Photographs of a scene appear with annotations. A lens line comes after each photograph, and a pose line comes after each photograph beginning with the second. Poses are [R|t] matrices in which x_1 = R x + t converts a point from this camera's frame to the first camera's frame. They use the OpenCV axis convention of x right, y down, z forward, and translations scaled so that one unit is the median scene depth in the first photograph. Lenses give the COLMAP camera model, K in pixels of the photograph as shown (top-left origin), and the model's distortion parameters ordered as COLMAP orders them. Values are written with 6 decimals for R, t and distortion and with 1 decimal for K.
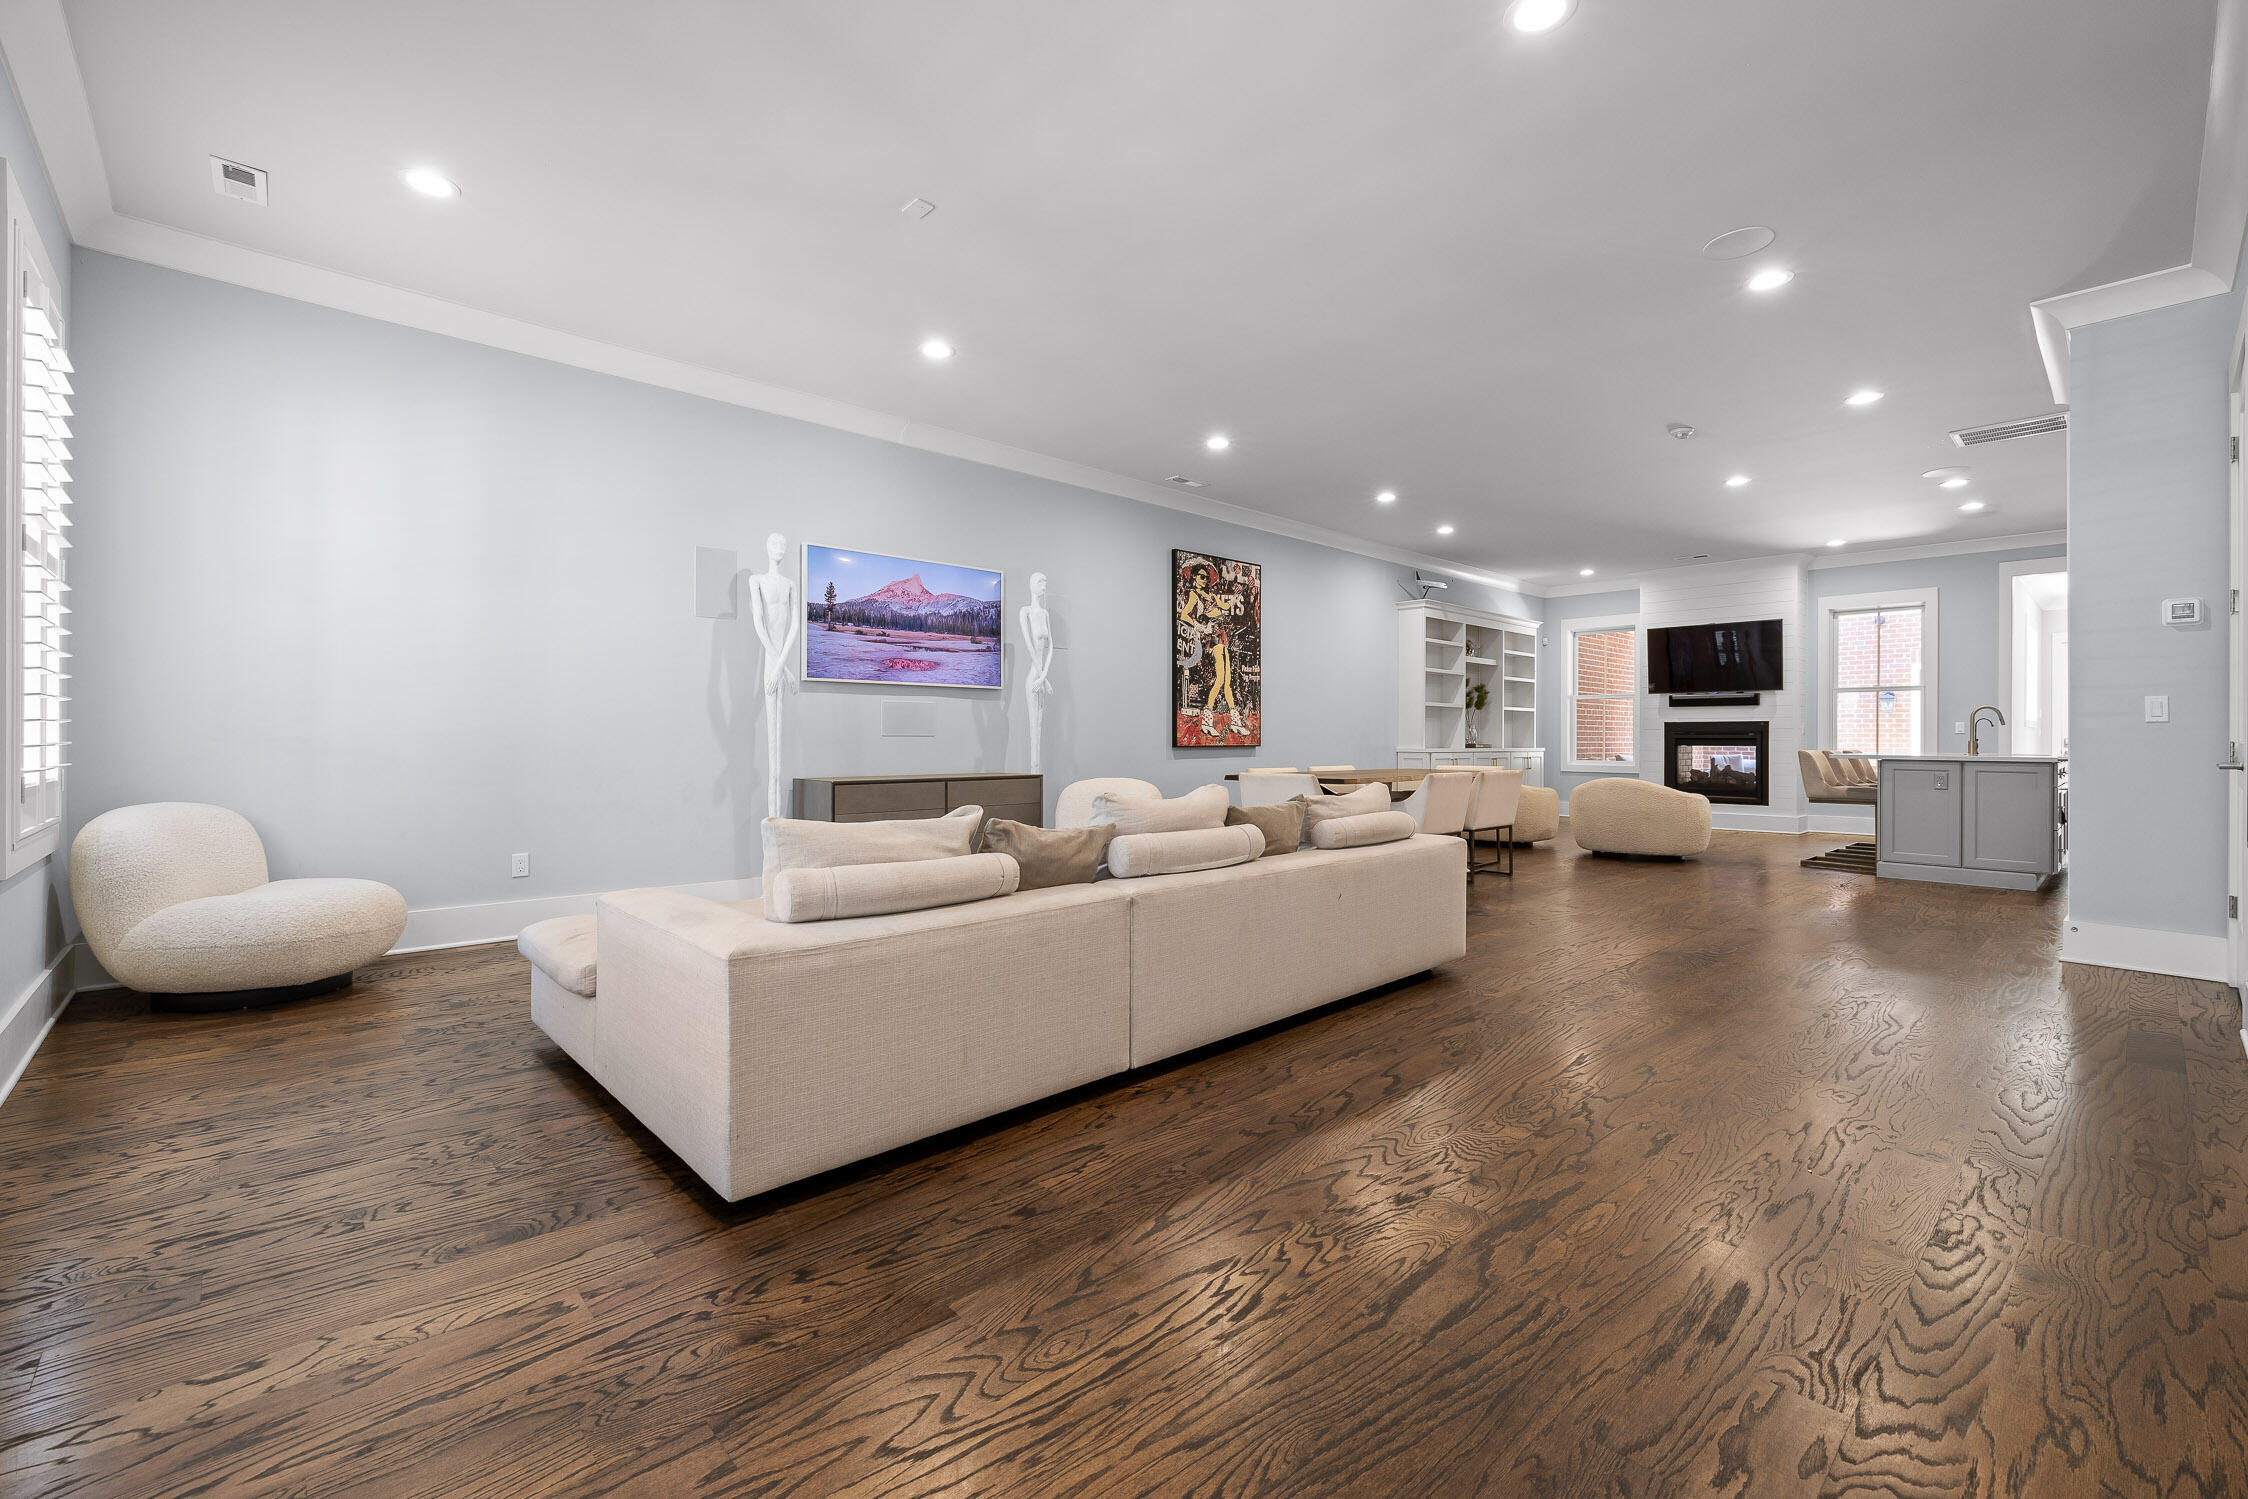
lens RADIAL K [[948.4, 0, 1126.7], [0, 948.4, 734.3], [0, 0, 1]] dist [-0.001520, -0.000037]
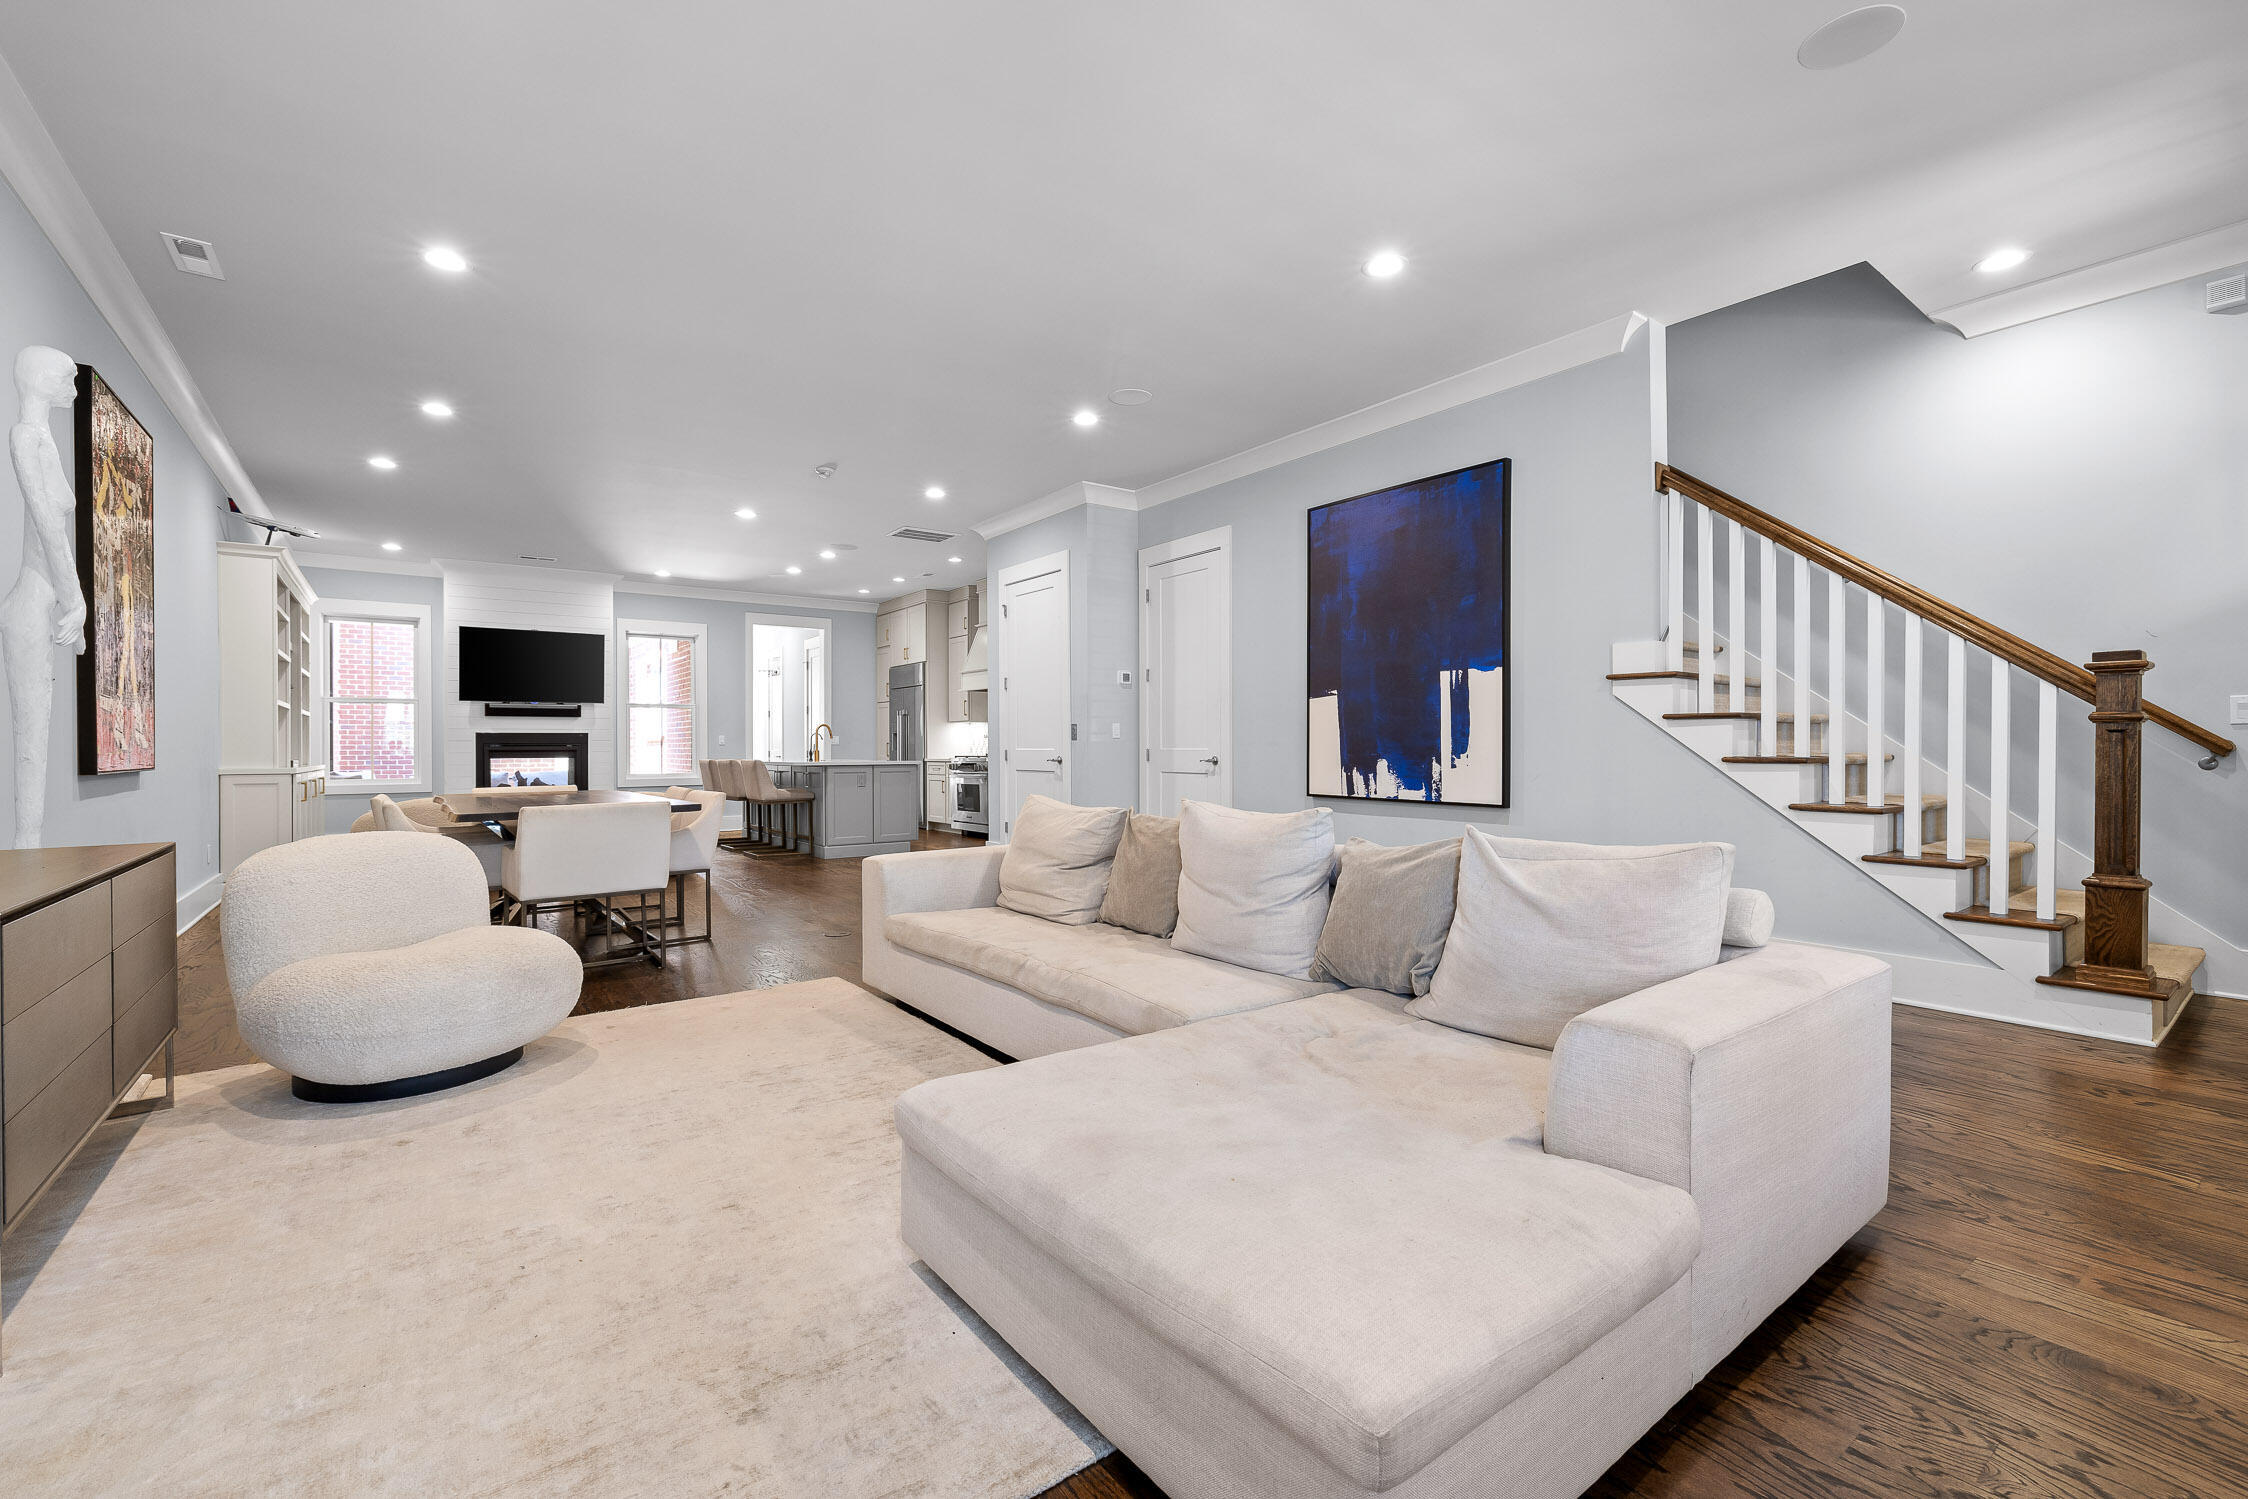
lens RADIAL K [[957.4, 0, 1124.0], [0, 957.4, 749.5], [0, 0, 1]] dist [-0.003035, -0.000388]
pose [[0.108395, -0.005504, 0.994093, -0.282669], [0.002413, 0.999983, 0.005274, -0.000332], [-0.994105, 0.001827, 0.108406, 0.315473]]
